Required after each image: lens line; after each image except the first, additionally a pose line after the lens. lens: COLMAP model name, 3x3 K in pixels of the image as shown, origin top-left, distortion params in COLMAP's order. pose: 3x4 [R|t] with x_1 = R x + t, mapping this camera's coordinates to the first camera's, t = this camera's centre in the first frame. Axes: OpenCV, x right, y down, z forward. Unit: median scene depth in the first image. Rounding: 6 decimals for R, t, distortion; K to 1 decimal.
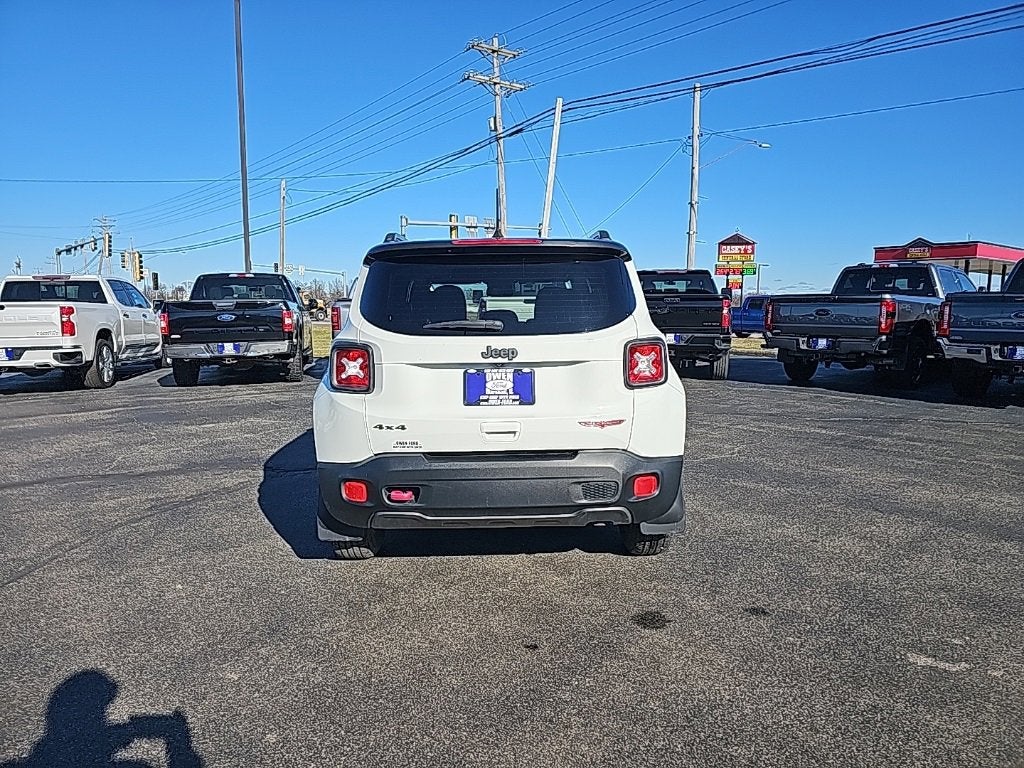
lens RADIAL K [[712.6, 0, 506.5], [0, 712.6, 389.6], [0, 0, 1]] dist [0.036643, -0.005094]
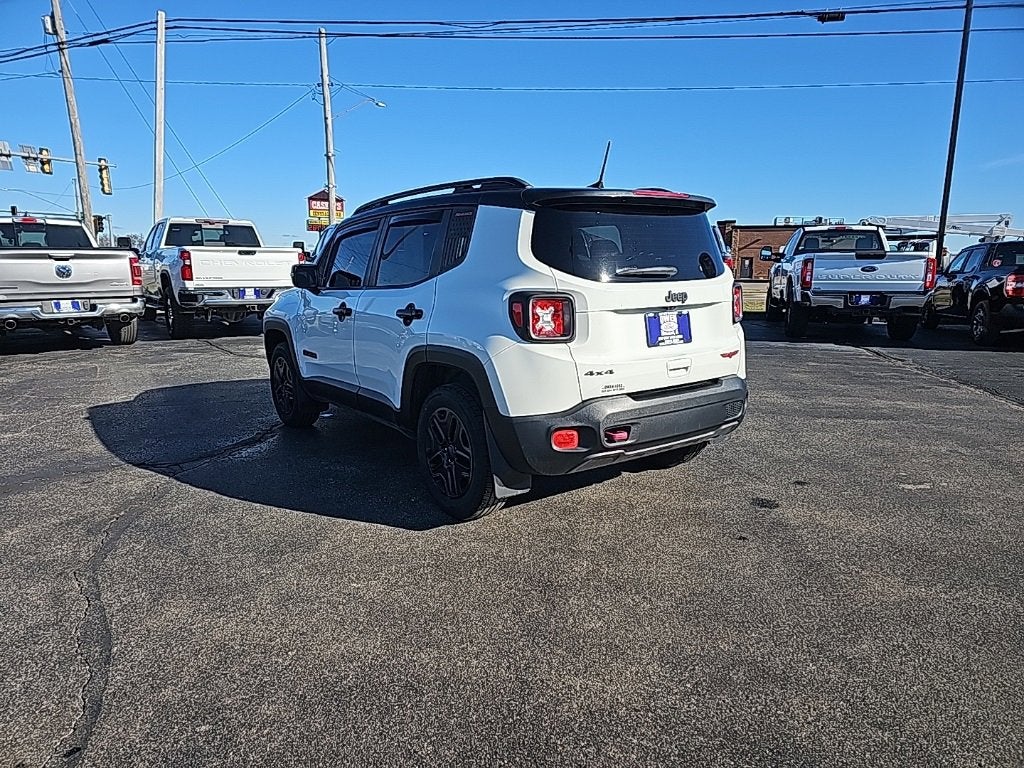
lens RADIAL K [[712.6, 0, 497.9], [0, 712.6, 408.5], [0, 0, 1]] dist [0.036643, -0.005094]
pose [[0.795964, -0.114839, 0.594352, -0.894856], [0.064238, 0.992321, 0.105705, -0.014309], [-0.601926, -0.045957, 0.797228, 0.259293]]
